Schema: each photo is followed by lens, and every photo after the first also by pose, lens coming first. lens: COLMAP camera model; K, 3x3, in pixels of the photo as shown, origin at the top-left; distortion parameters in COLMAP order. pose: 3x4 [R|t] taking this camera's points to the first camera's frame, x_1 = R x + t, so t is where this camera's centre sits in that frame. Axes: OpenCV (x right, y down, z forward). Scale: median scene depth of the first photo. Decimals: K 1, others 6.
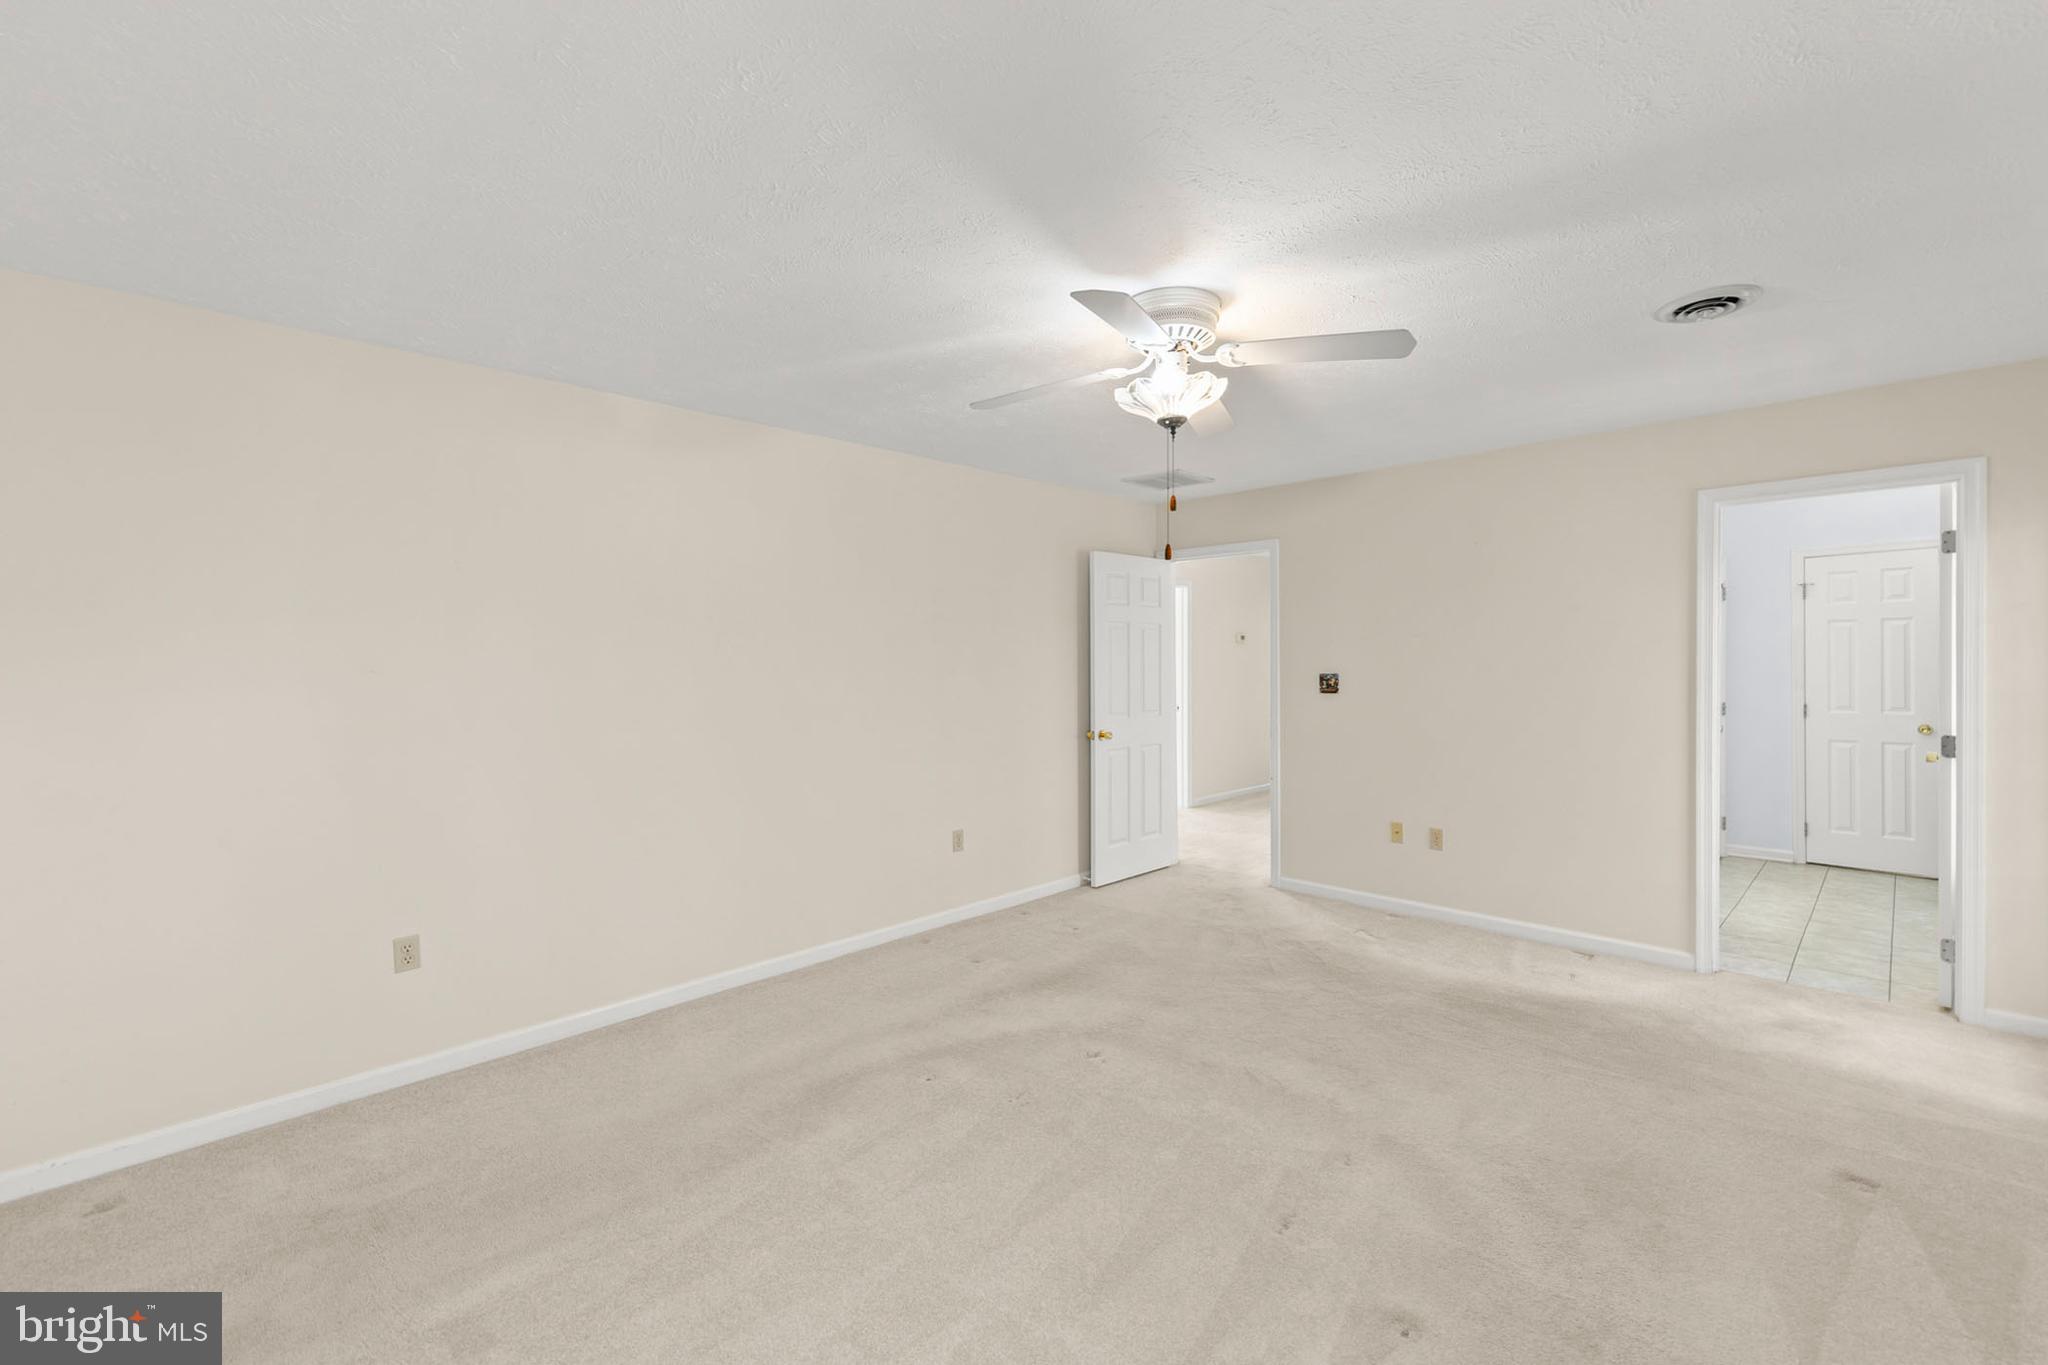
lens RADIAL K [[867.1, 0, 1044.7], [0, 867.1, 667.8], [0, 0, 1]] dist [0.002354, 0.000159]
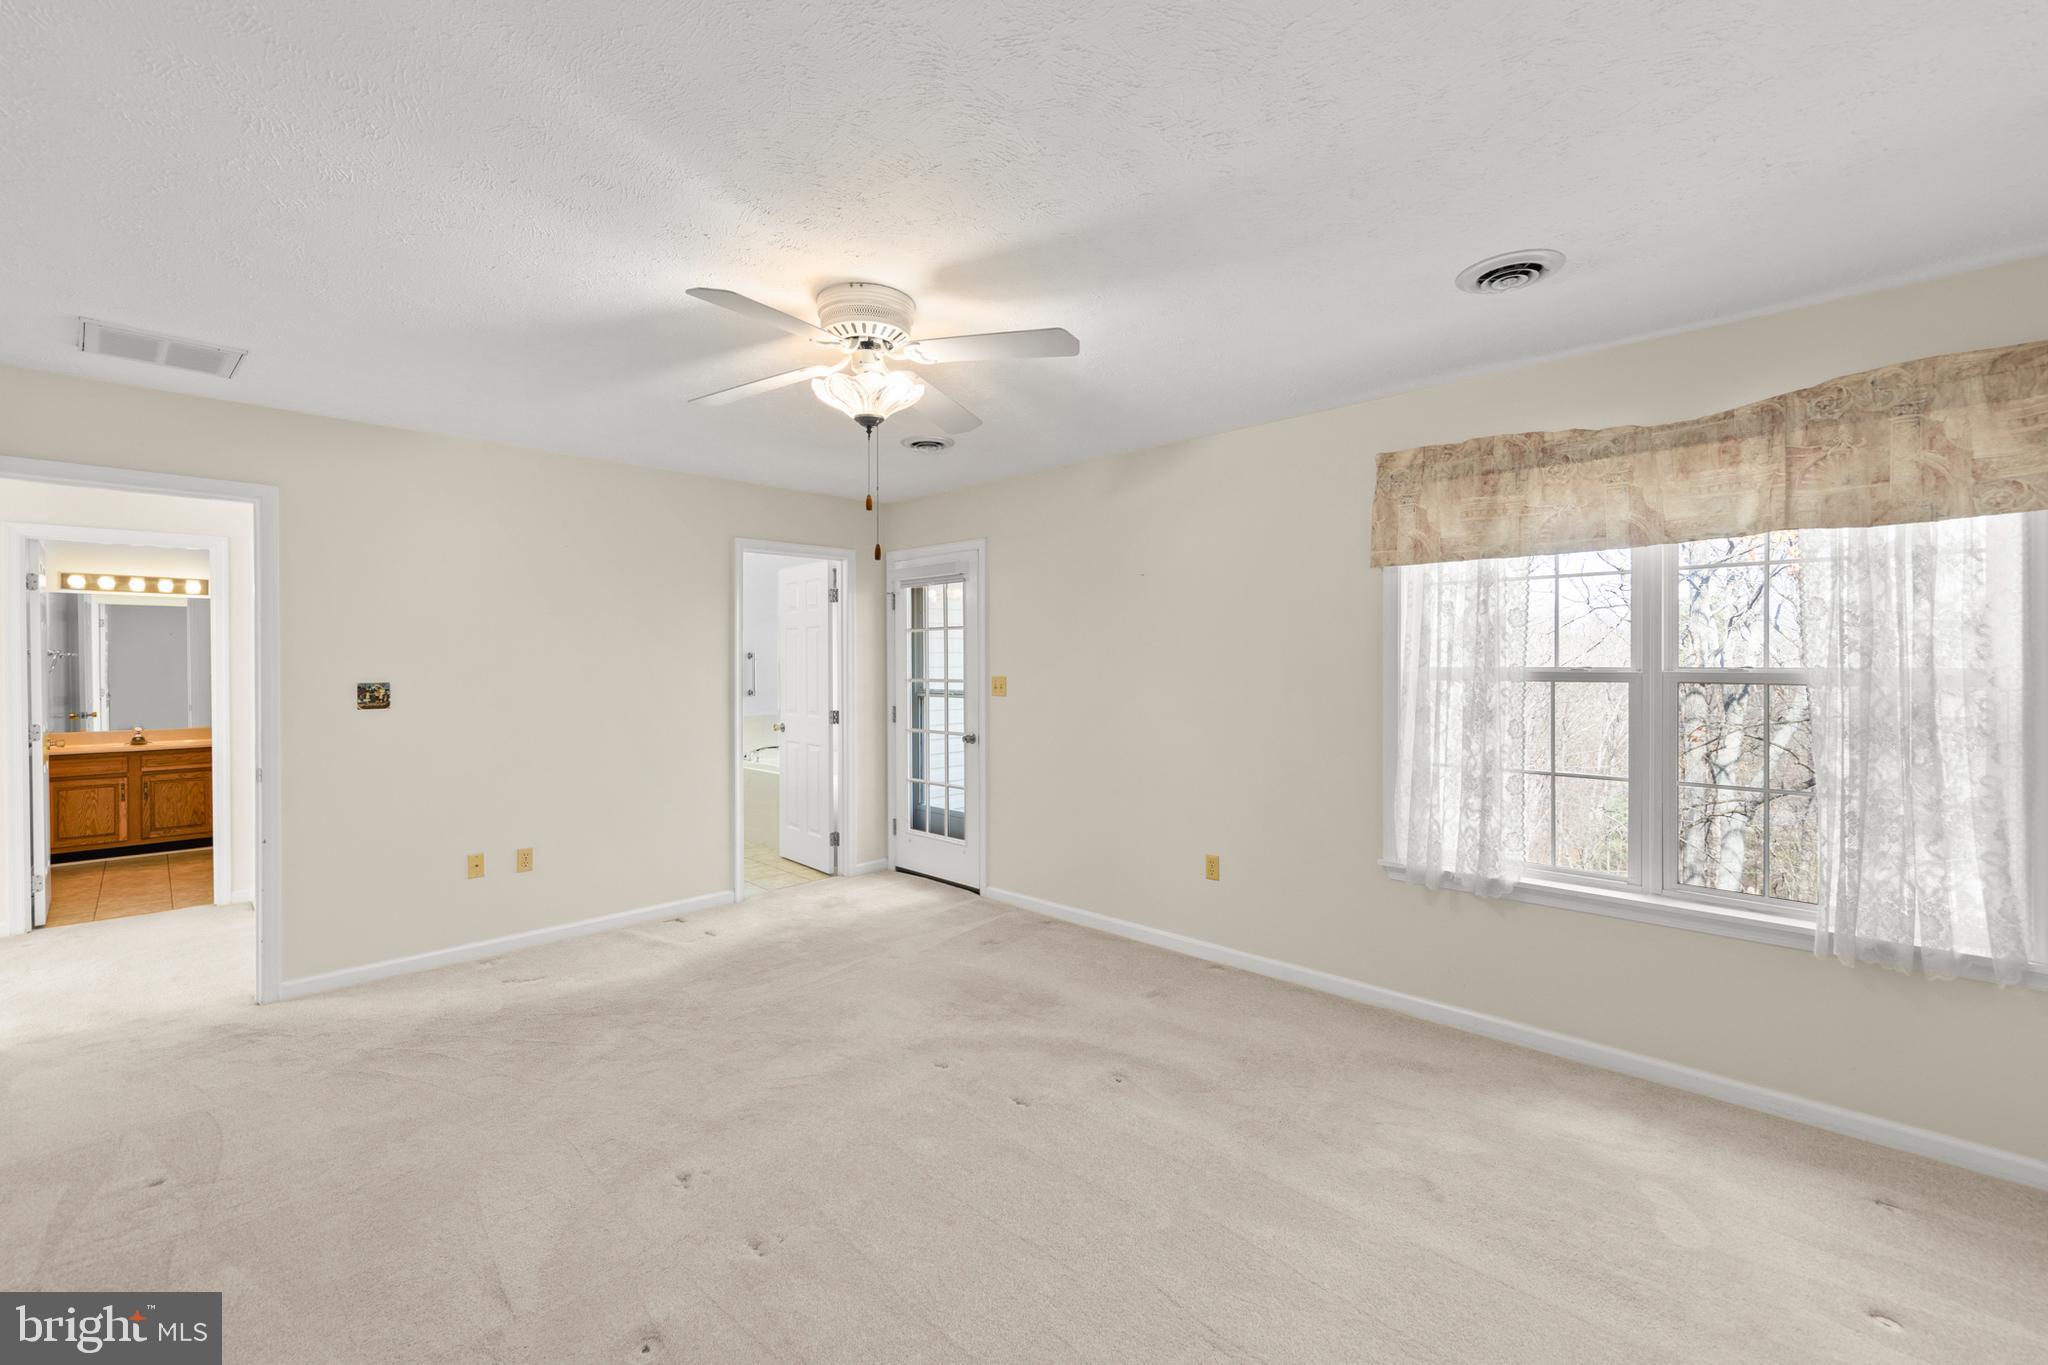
lens RADIAL K [[867.1, 0, 1044.7], [0, 867.1, 667.8], [0, 0, 1]] dist [0.002354, 0.000159]
pose [[-0.024432, 0.000455, 0.999701, -0.551499], [0.012615, 0.999920, -0.000147, 0.001330], [-0.999622, 0.012607, -0.024436, 0.539537]]
